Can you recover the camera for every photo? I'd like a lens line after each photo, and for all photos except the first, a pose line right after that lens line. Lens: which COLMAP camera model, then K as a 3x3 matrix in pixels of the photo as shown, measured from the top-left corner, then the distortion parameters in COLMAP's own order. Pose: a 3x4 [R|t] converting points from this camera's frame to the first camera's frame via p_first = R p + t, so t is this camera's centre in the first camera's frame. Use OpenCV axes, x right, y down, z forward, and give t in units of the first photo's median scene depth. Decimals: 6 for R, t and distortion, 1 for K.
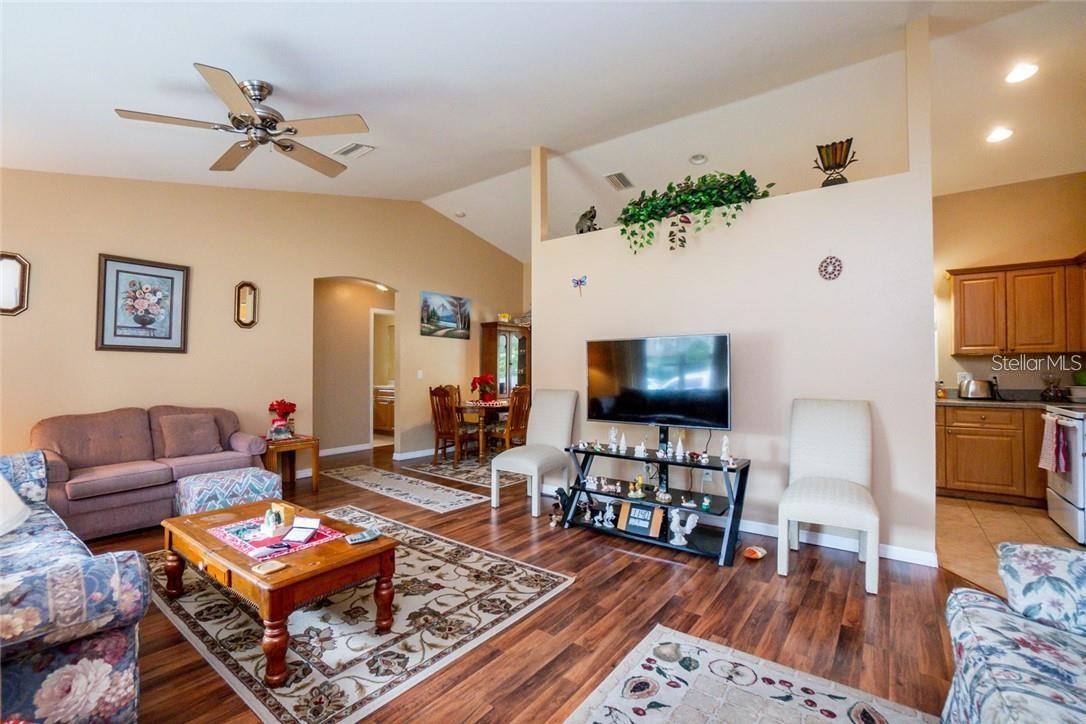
lens RADIAL K [[470.1, 0, 537.6], [0, 470.1, 359.2], [0, 0, 1]] dist [-0.035614, 0.000845]
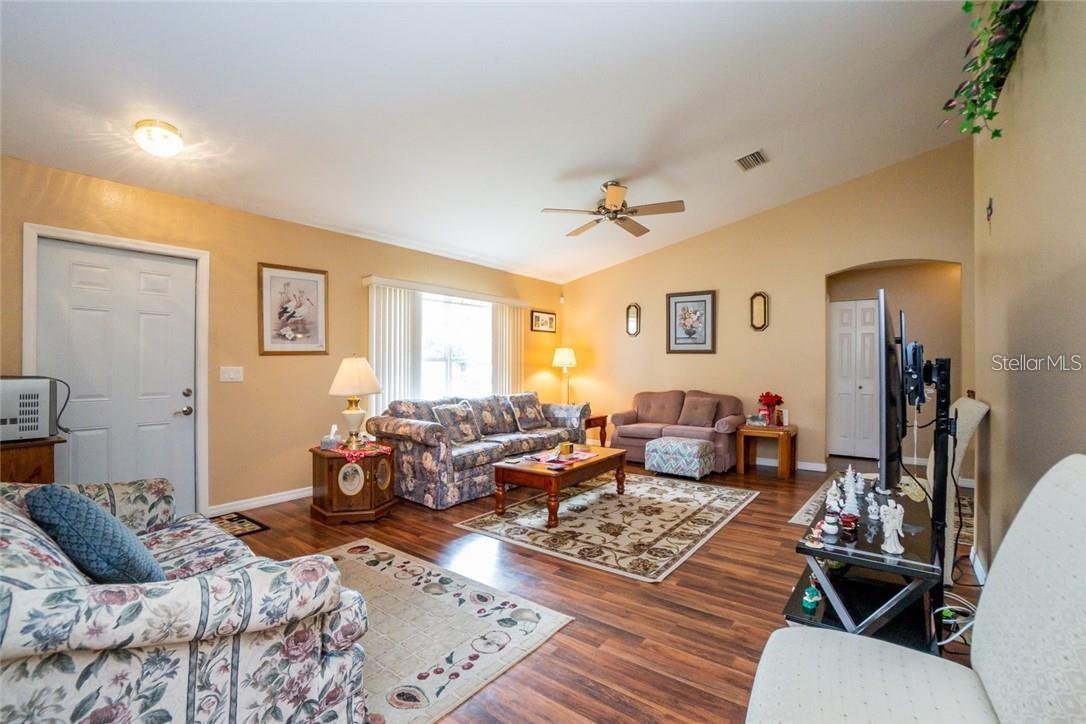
lens RADIAL K [[470.1, 0, 537.4], [0, 470.1, 364.3], [0, 0, 1]] dist [-0.035614, 0.000845]
pose [[0.022354, -0.002975, -0.999746, 0.997466], [0.020004, 0.999797, -0.002528, 0.018737], [0.999550, -0.019942, 0.022409, 0.715588]]
